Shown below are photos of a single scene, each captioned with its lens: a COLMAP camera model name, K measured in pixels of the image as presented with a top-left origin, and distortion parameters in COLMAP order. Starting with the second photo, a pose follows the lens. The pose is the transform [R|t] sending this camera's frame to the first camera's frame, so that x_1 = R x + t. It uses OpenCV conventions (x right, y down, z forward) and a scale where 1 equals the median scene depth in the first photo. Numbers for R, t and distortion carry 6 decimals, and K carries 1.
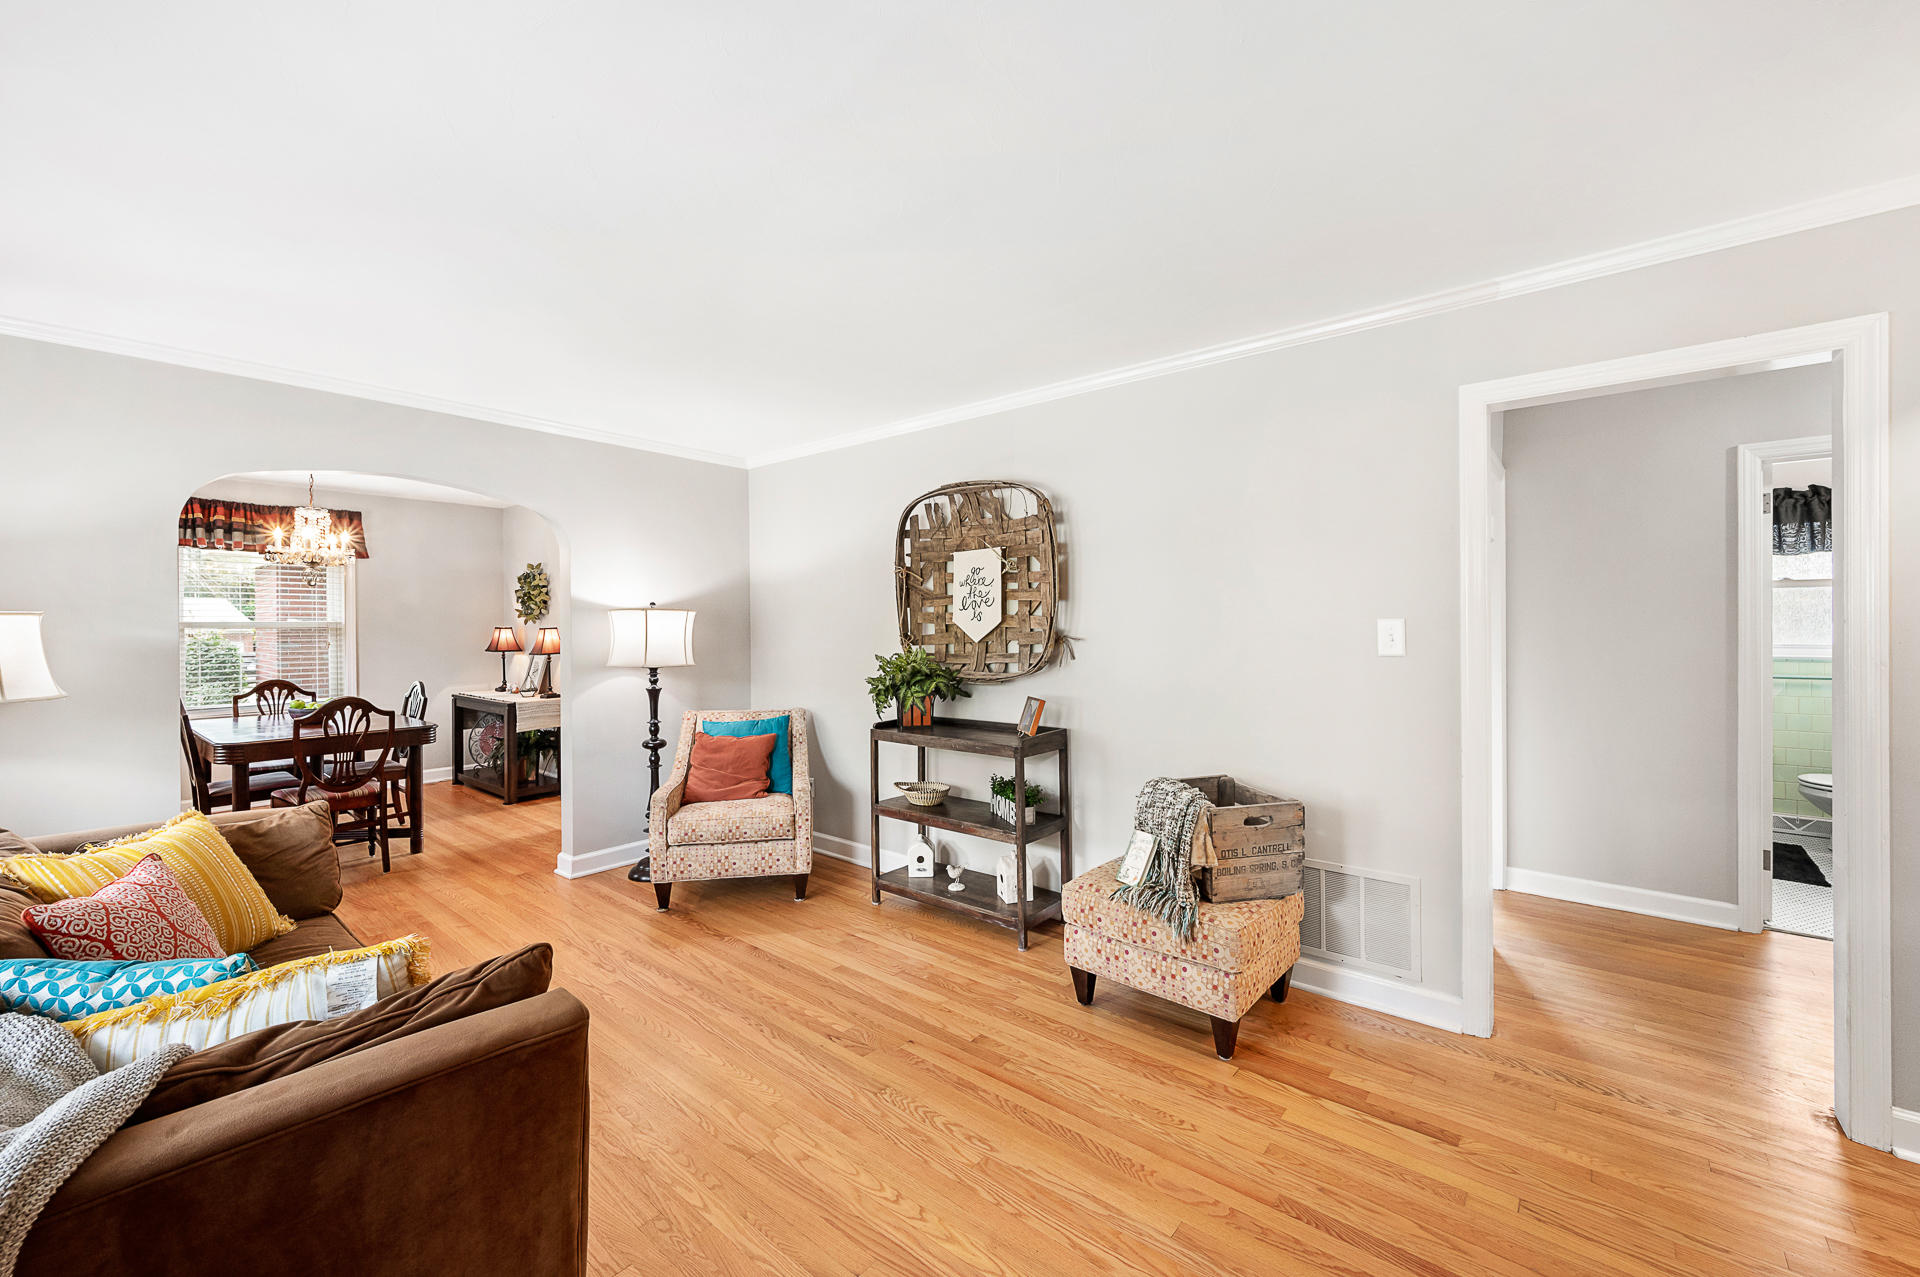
lens RADIAL K [[767.2, 0, 956.7], [0, 767.2, 627.6], [0, 0, 1]] dist [0.000229, 0.000024]
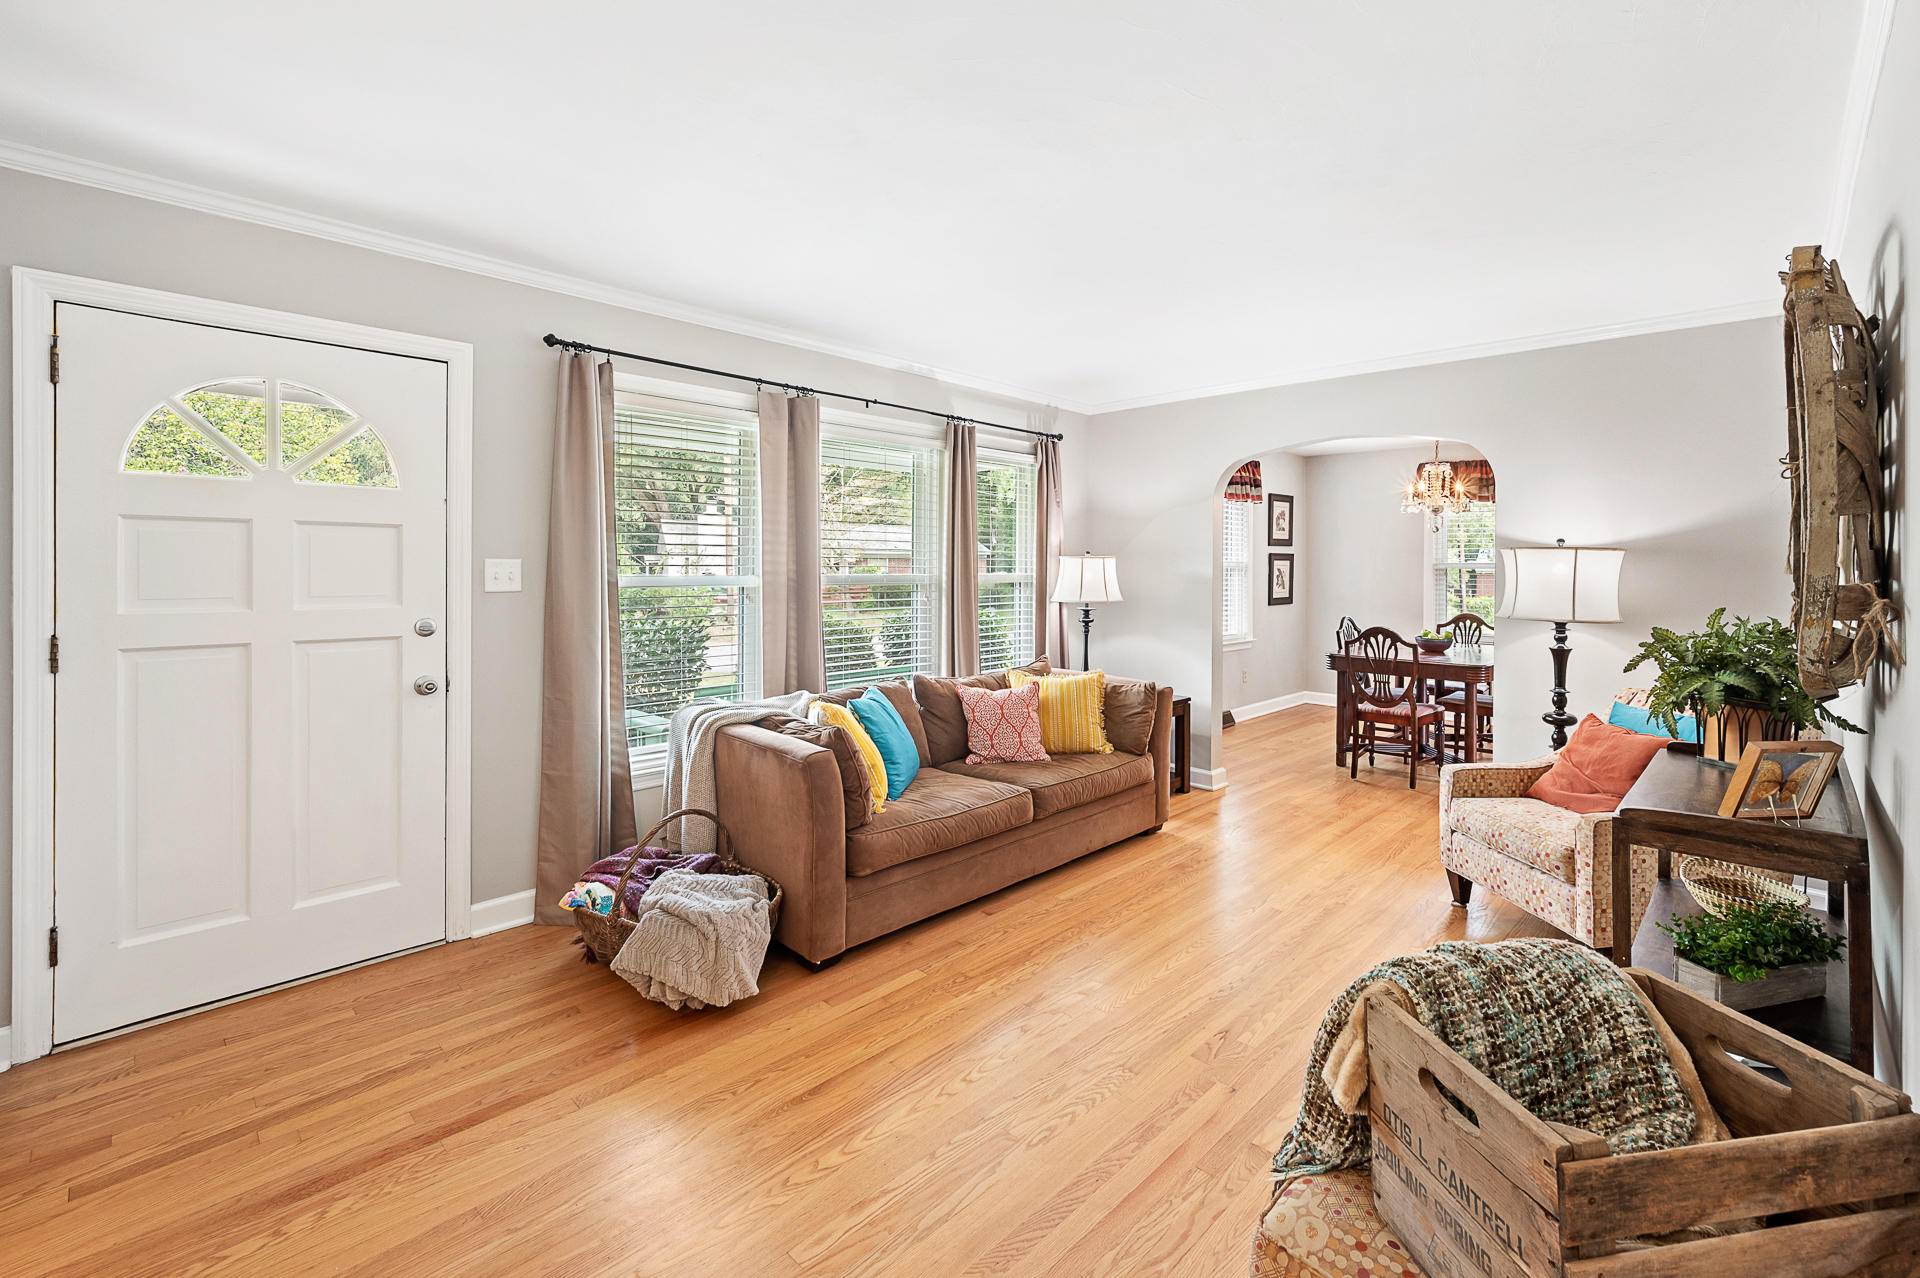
lens RADIAL K [[833.5, 0, 1017.7], [0, 833.5, 572.4], [0, 0, 1]] dist [0.000332, 0.000076]
pose [[-0.046110, 0.012944, -0.998852, 0.523652], [-0.010849, 0.999851, 0.013458, -0.004122], [0.998877, 0.011457, -0.045963, 0.526090]]
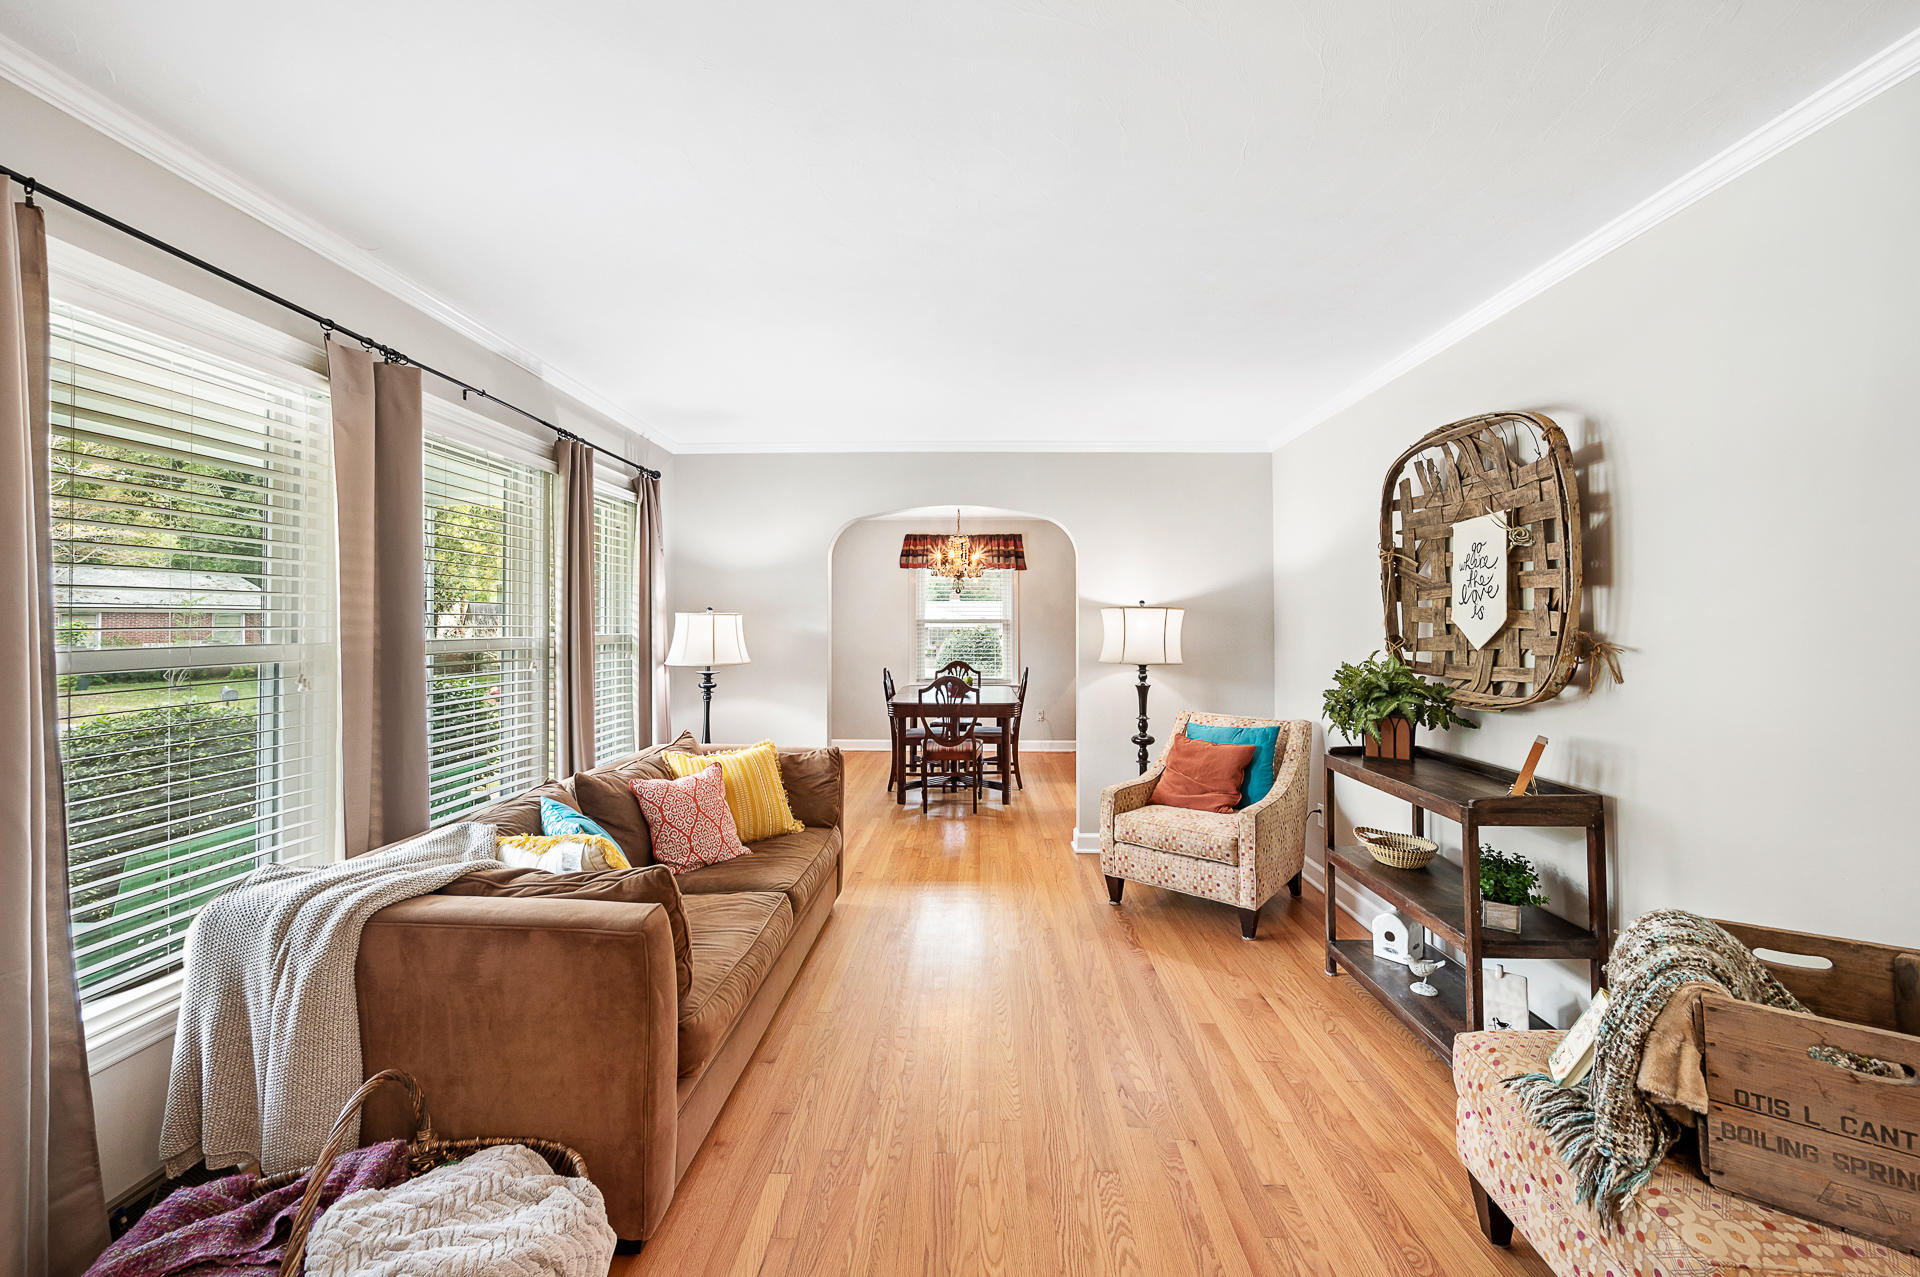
lens RADIAL K [[764.6, 0, 965.2], [0, 764.6, 615.2], [0, 0, 1]] dist [-0.000199, -0.000225]
pose [[0.624985, -0.002708, -0.780632, 0.271126], [-0.006988, 0.999935, -0.009064, -0.002764], [0.780606, 0.011120, 0.624925, 0.198177]]
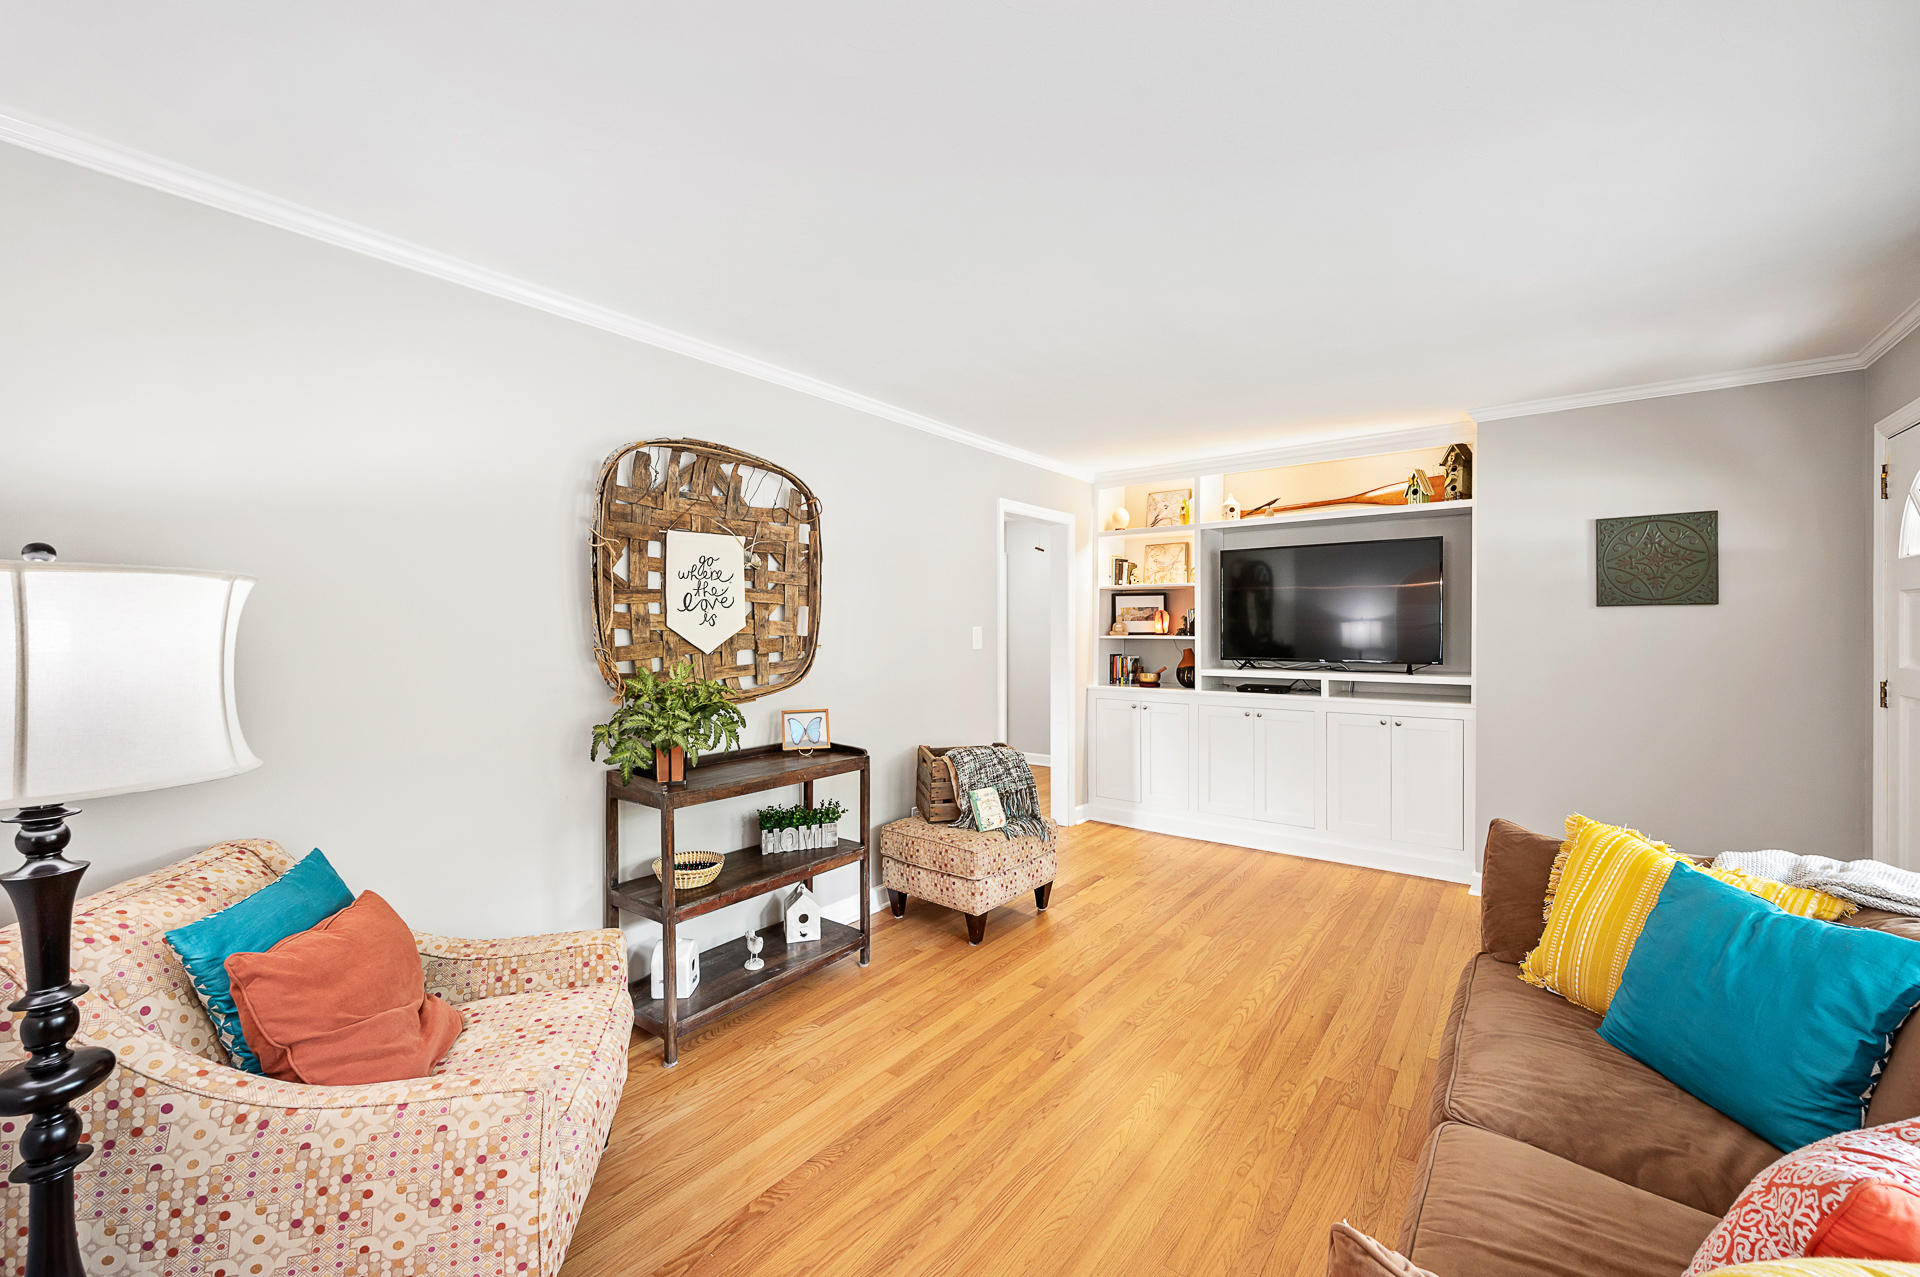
lens RADIAL K [[752.2, 0, 968.7], [0, 752.2, 628.7], [0, 0, 1]] dist [-0.000425, -0.000008]
pose [[-0.040307, 0.000527, 0.999187, -0.725026], [0.004000, 0.999992, -0.000366, -0.004332], [-0.999179, 0.003982, -0.040309, 0.752022]]
